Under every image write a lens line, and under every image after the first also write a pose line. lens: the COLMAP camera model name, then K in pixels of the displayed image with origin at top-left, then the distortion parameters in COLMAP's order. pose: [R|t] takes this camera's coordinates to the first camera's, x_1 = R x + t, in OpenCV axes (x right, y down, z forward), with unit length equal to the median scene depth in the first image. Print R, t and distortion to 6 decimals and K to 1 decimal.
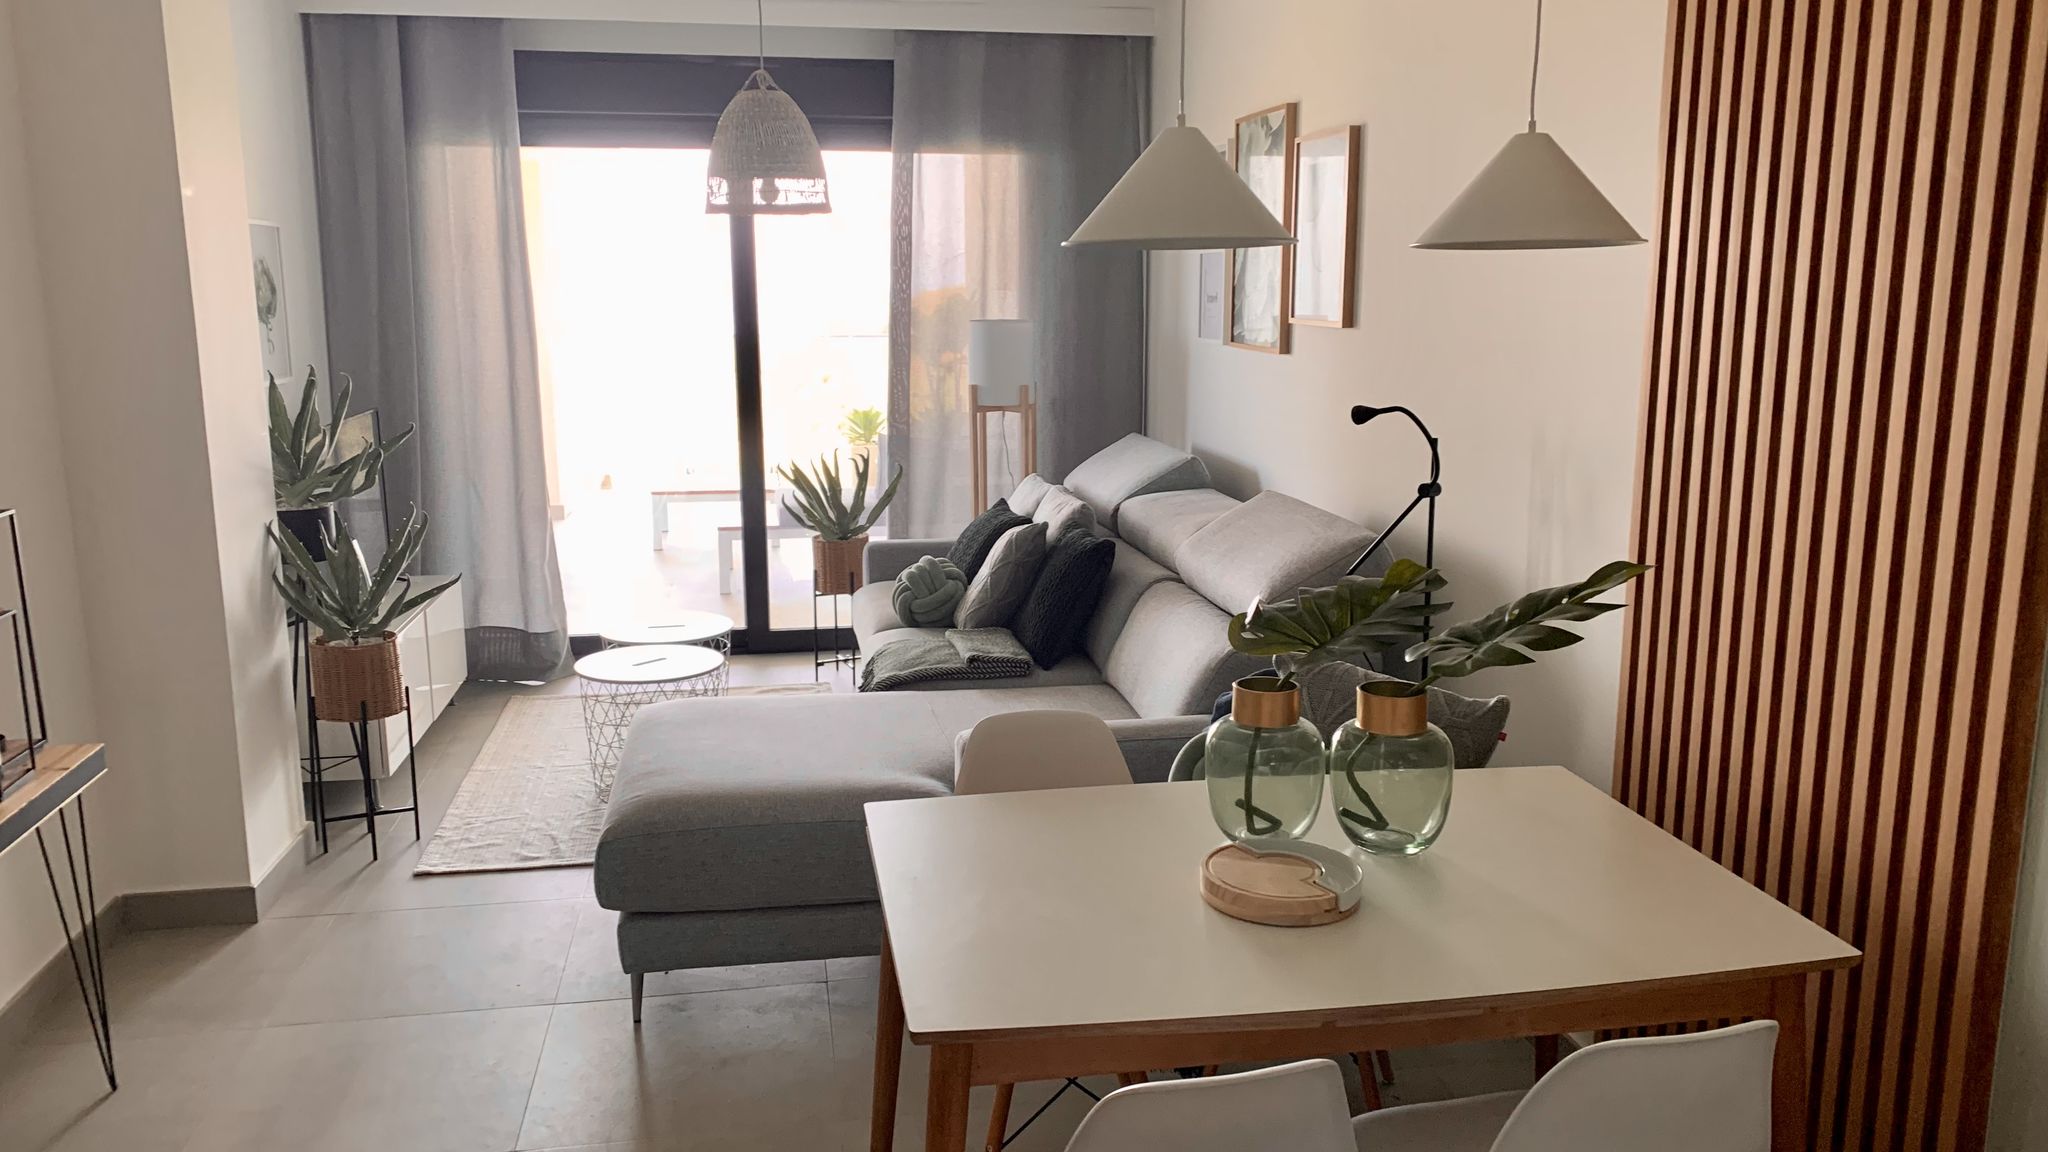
lens RADIAL K [[1550.3, 0, 1024.0], [0, 1550.3, 576.0], [0, 0, 1]] dist [0.076446, -0.105249]
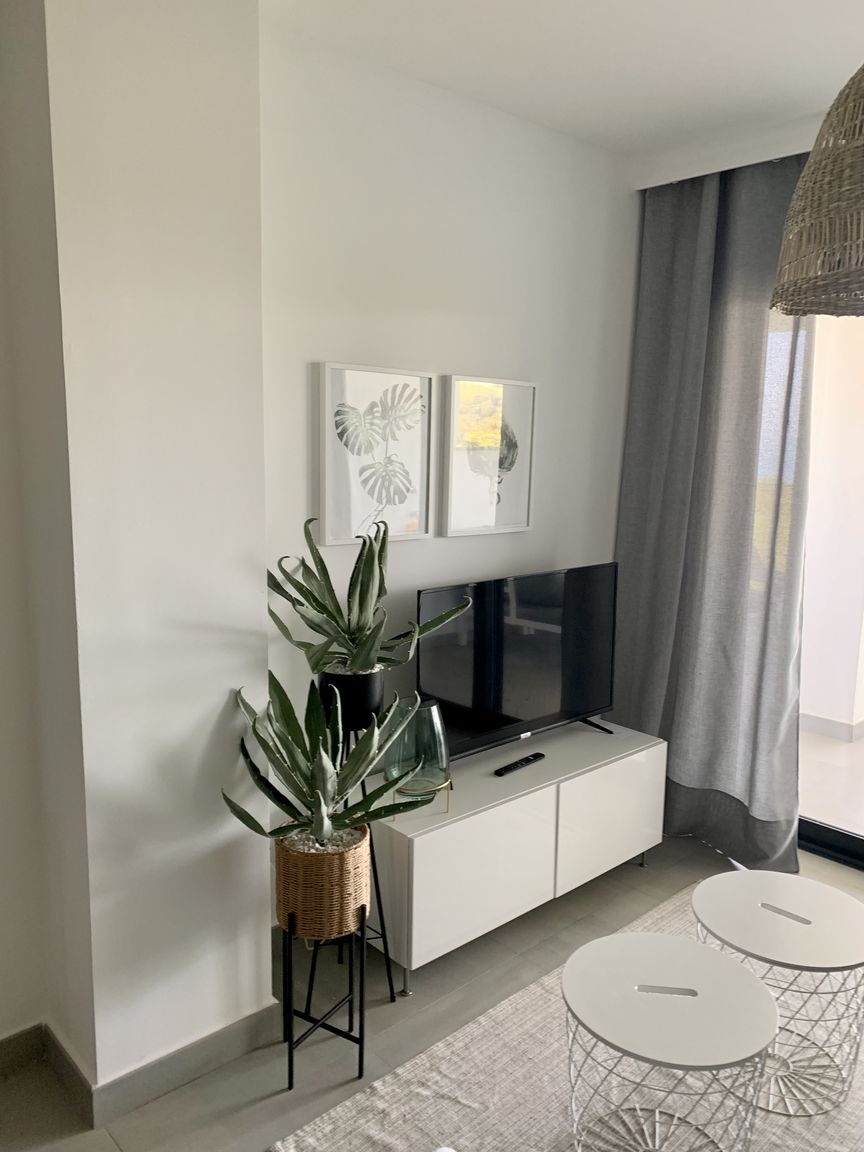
lens RADIAL K [[877.6, 0, 436.8], [0, 877.6, 580.9], [0, 0, 1]] dist [0.063015, -0.087576]
pose [[0.544118, 0.142524, -0.826815, -0.001493], [-0.172060, 0.983476, 0.056299, -0.111179], [0.821177, 0.111628, 0.559650, 0.608763]]
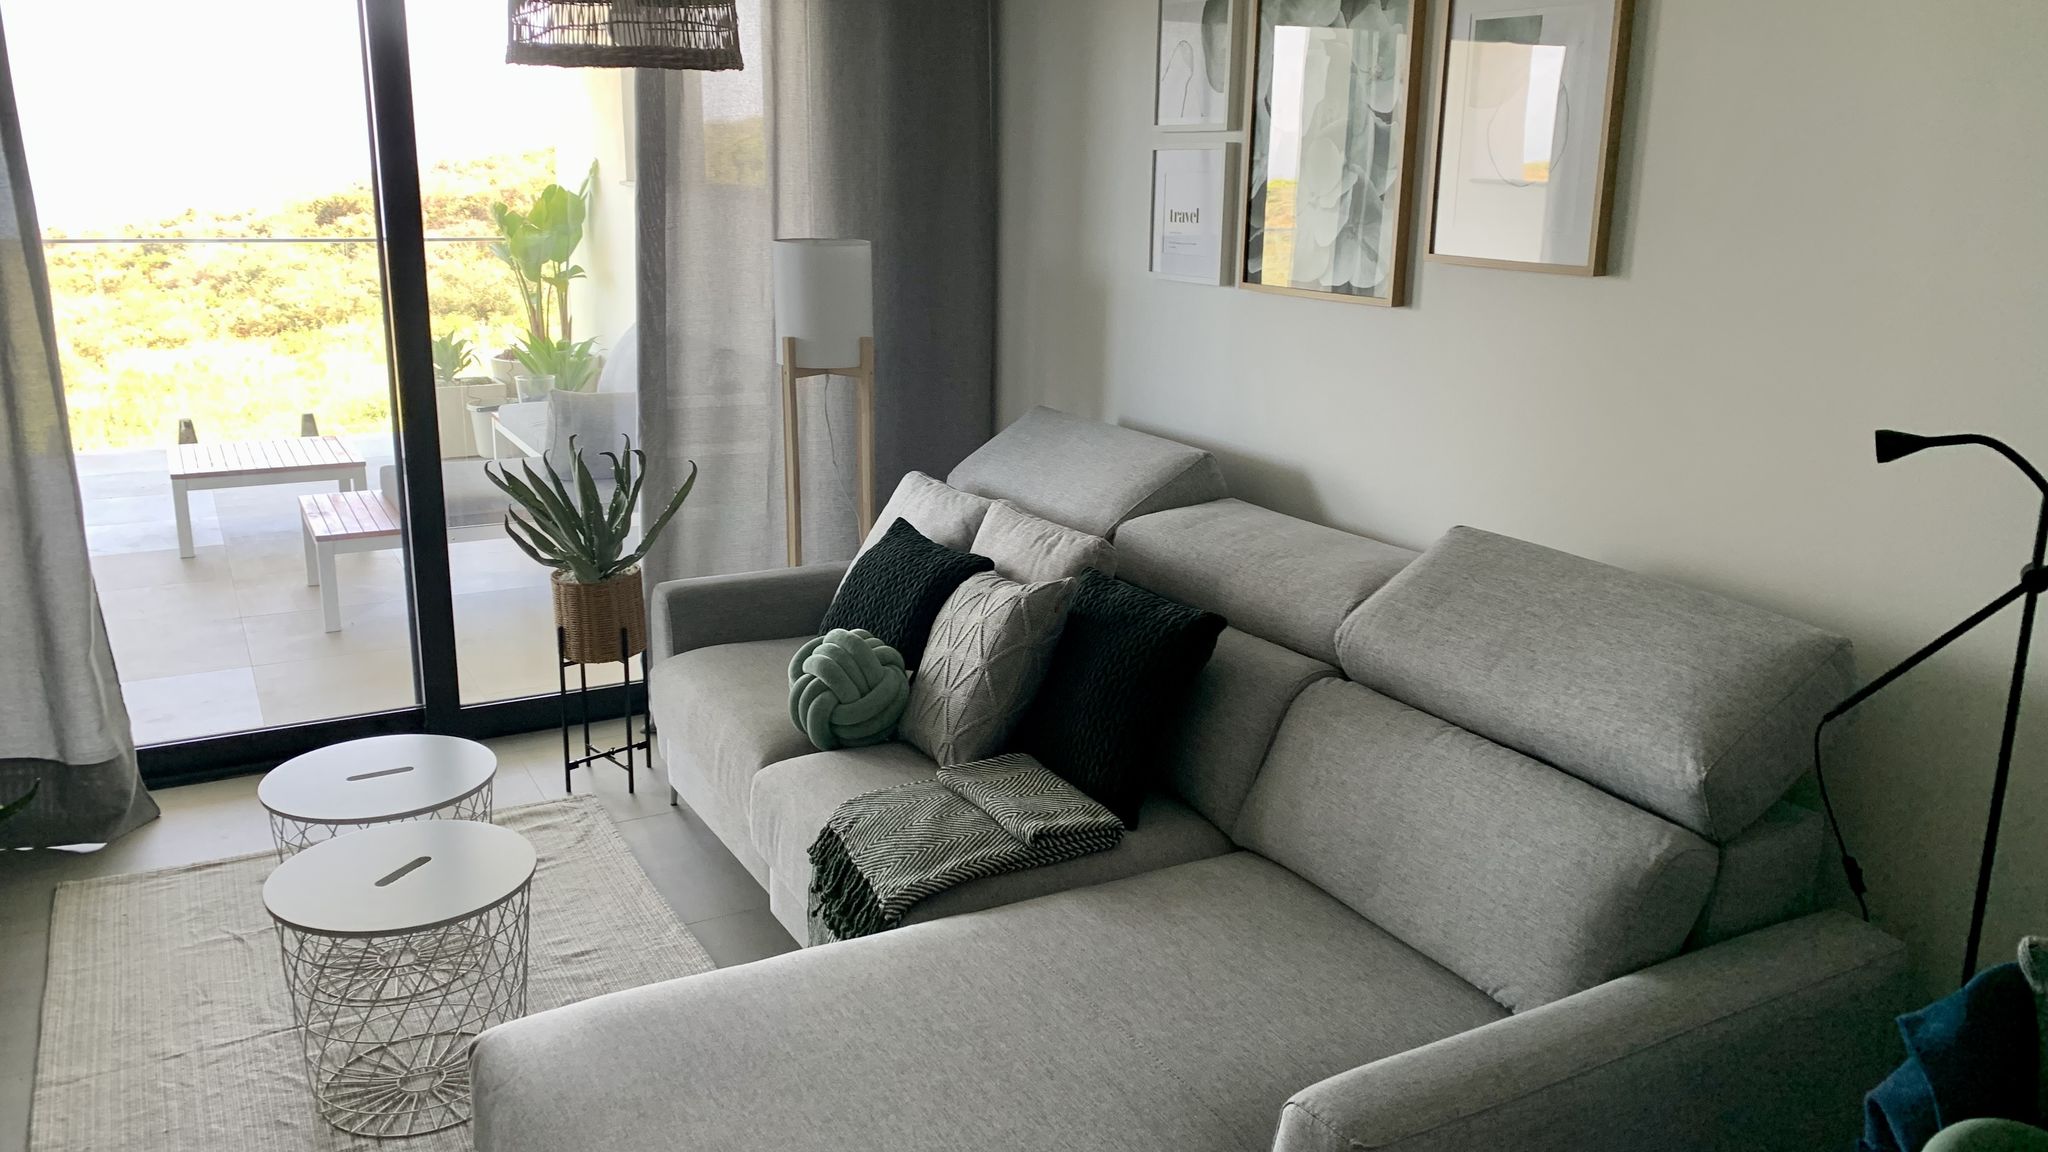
lens RADIAL K [[1550.3, 0, 1024.0], [0, 1550.3, 576.0], [0, 0, 1]] dist [0.076446, -0.105249]
pose [[0.943424, -0.068255, 0.324487, -0.183154], [0.046286, 0.996112, 0.074957, -0.073723], [-0.328341, -0.055697, 0.942916, 0.354437]]
